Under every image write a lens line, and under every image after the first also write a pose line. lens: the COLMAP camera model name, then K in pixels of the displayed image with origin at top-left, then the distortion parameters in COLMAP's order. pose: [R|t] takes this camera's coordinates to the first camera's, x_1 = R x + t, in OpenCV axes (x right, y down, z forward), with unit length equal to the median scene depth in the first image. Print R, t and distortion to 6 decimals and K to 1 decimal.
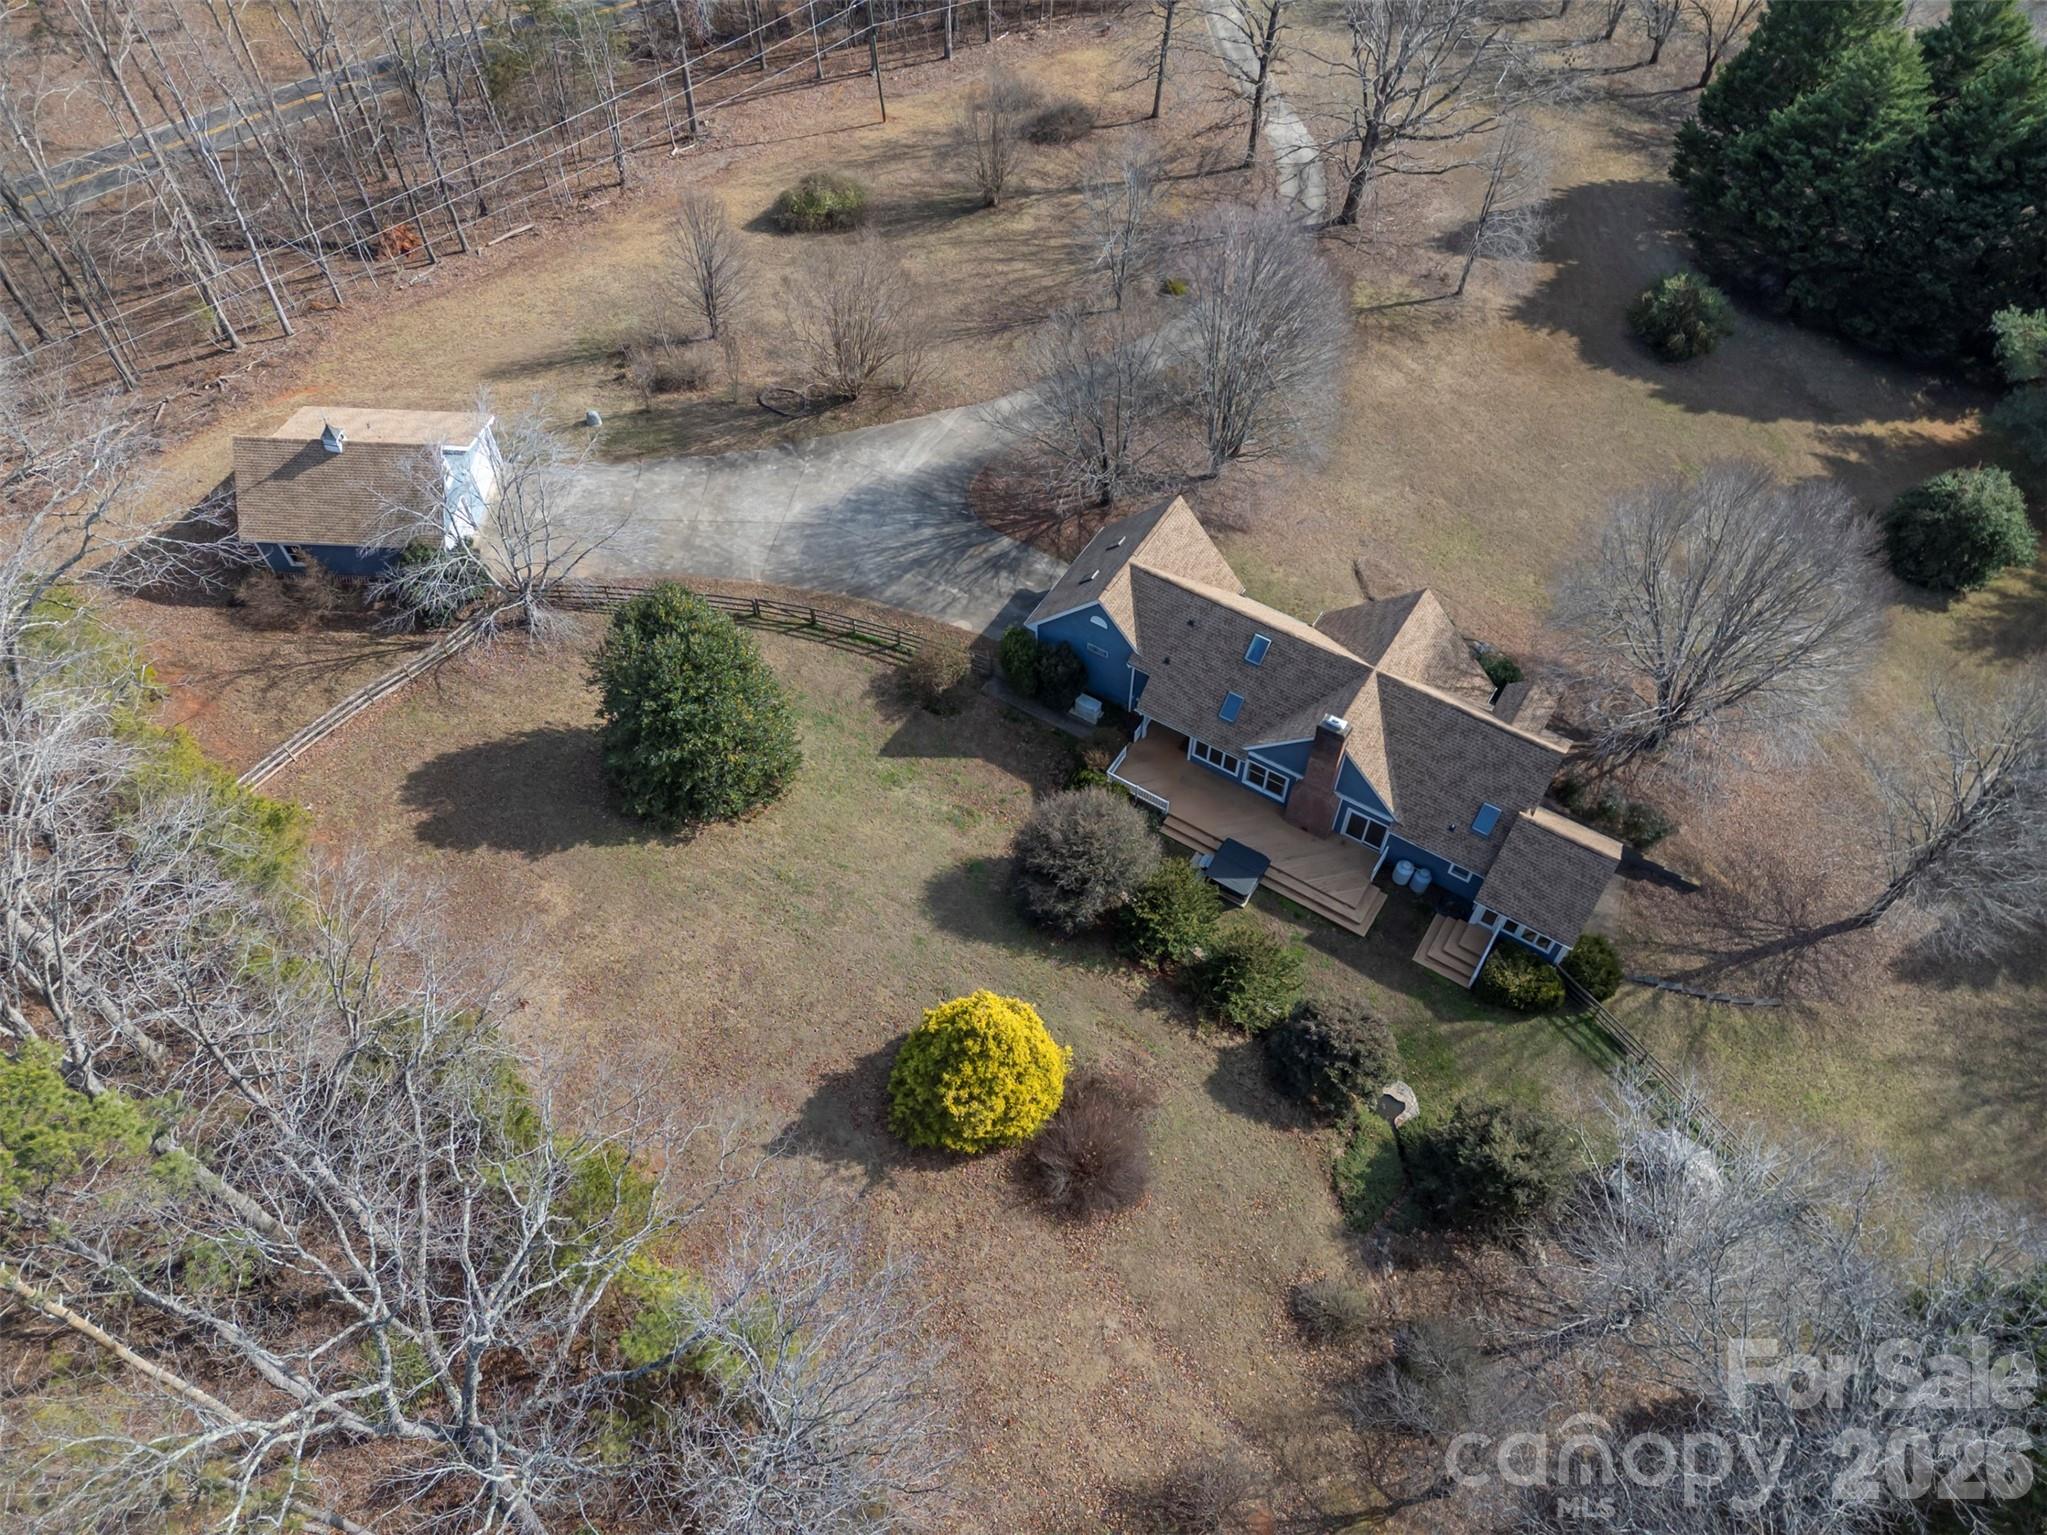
lens RADIAL K [[1475.3, 0, 1023.5], [0, 1475.3, 767.5], [0, 0, 1]] dist [0.107931, -0.061163]
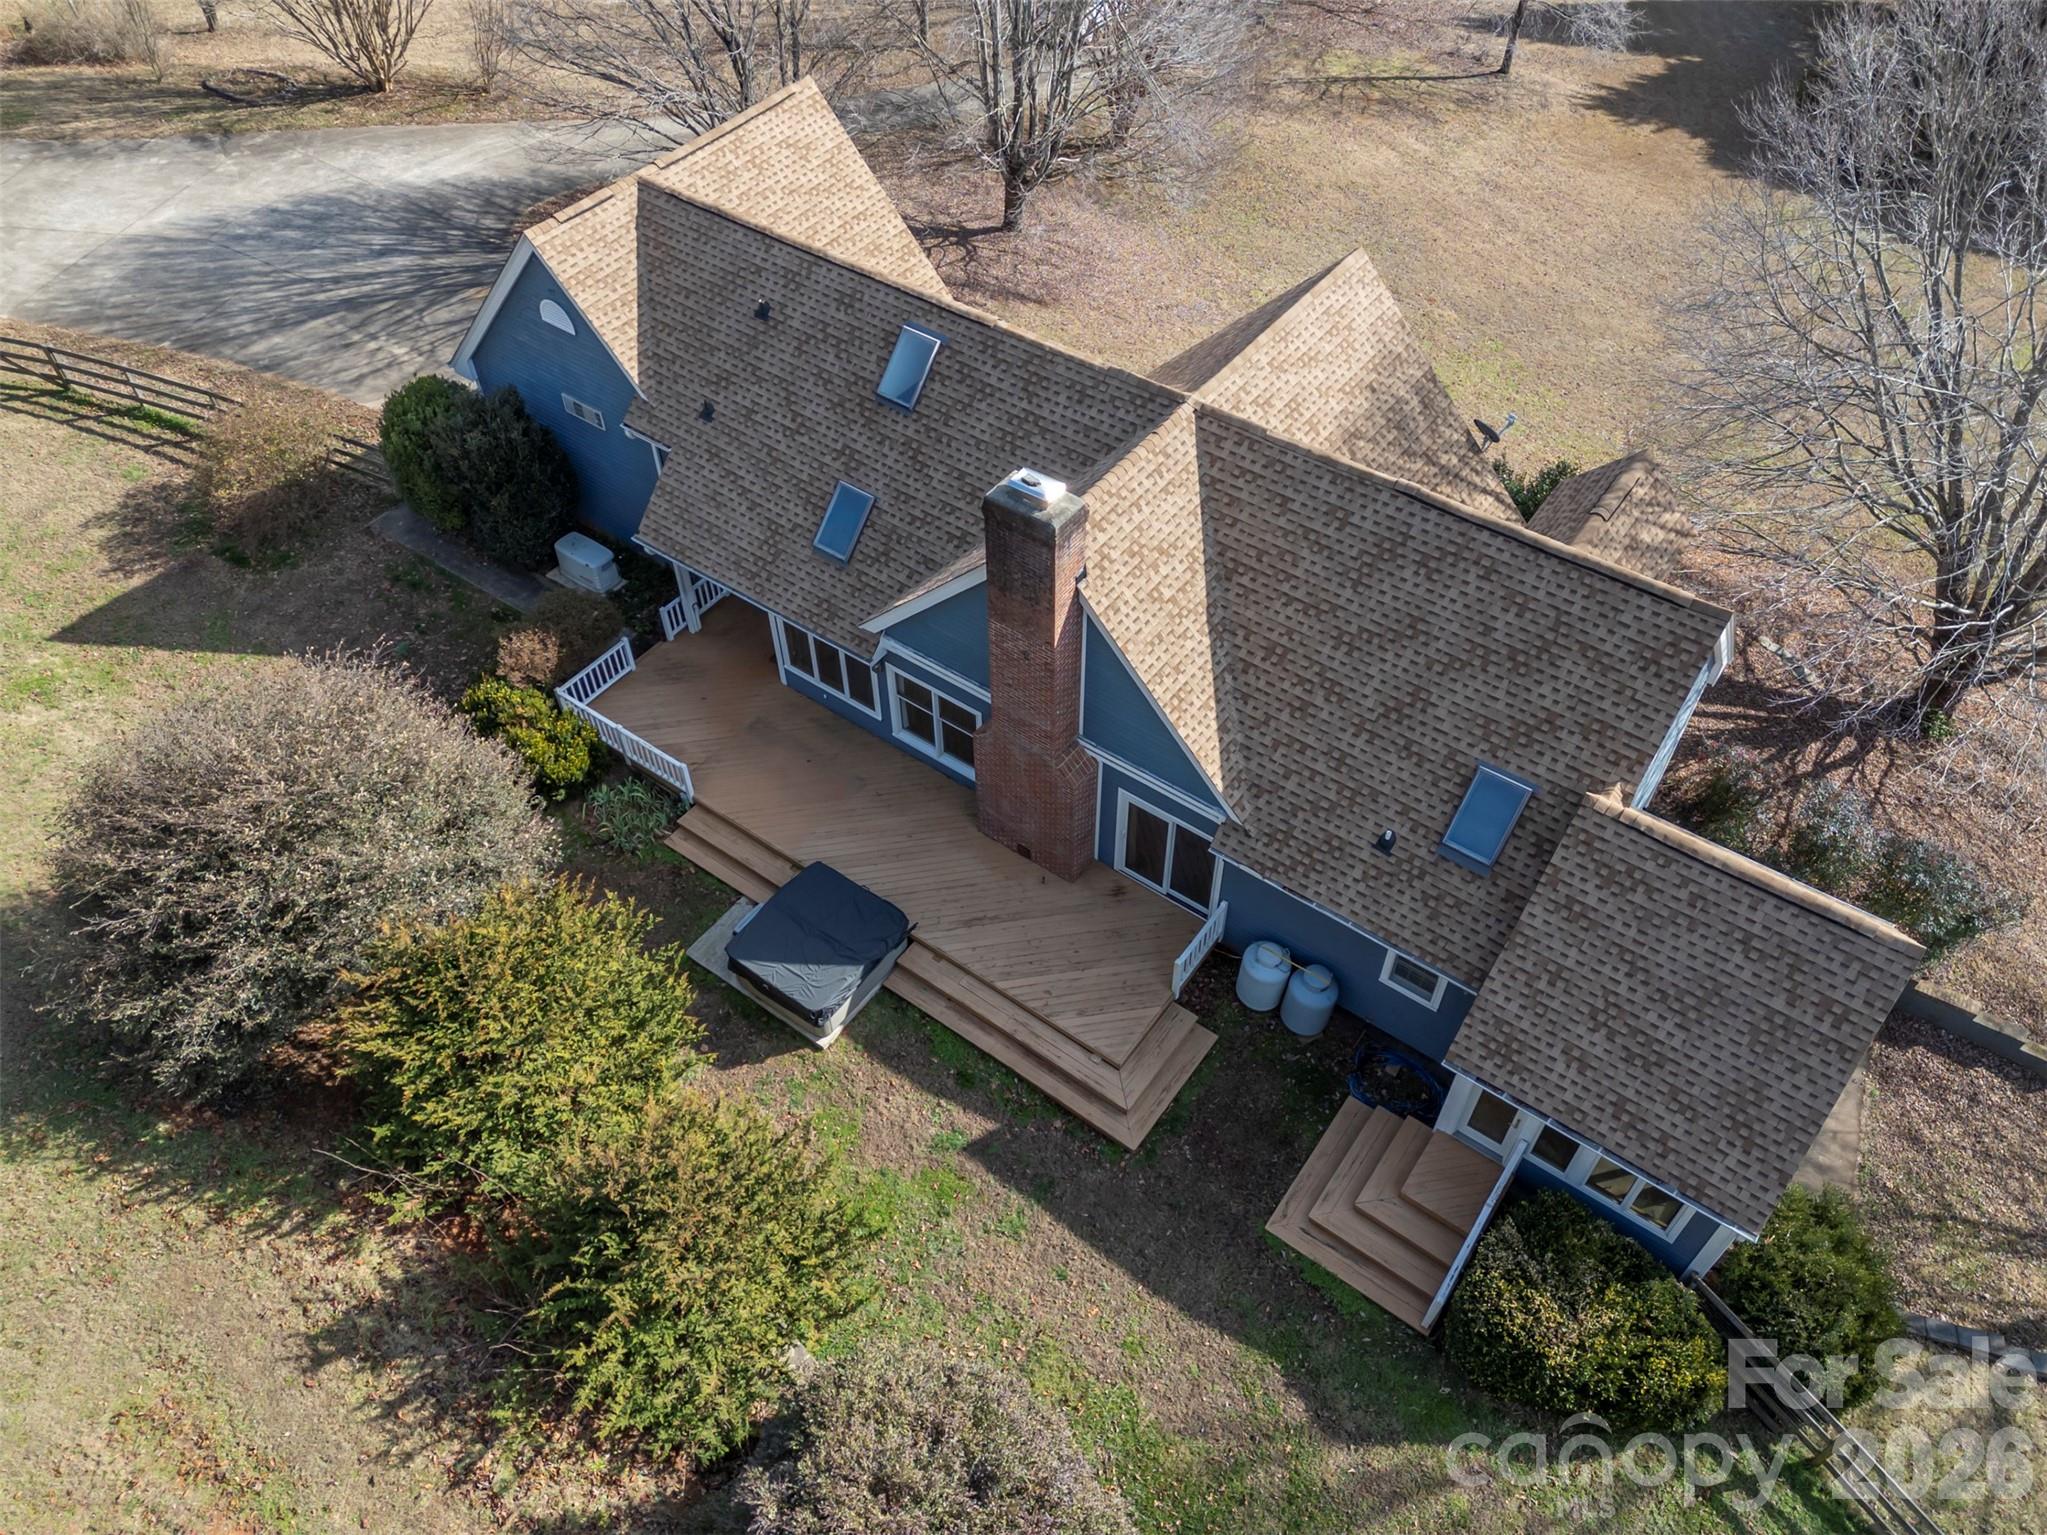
lens RADIAL K [[1475.3, 0, 1023.5], [0, 1475.3, 767.5], [0, 0, 1]] dist [0.107931, -0.061163]
pose [[0.997581, 0.053228, -0.044715, 0.210984], [-0.057927, 0.992089, -0.111371, 0.064099], [0.038434, 0.113692, 0.992772, 0.631231]]
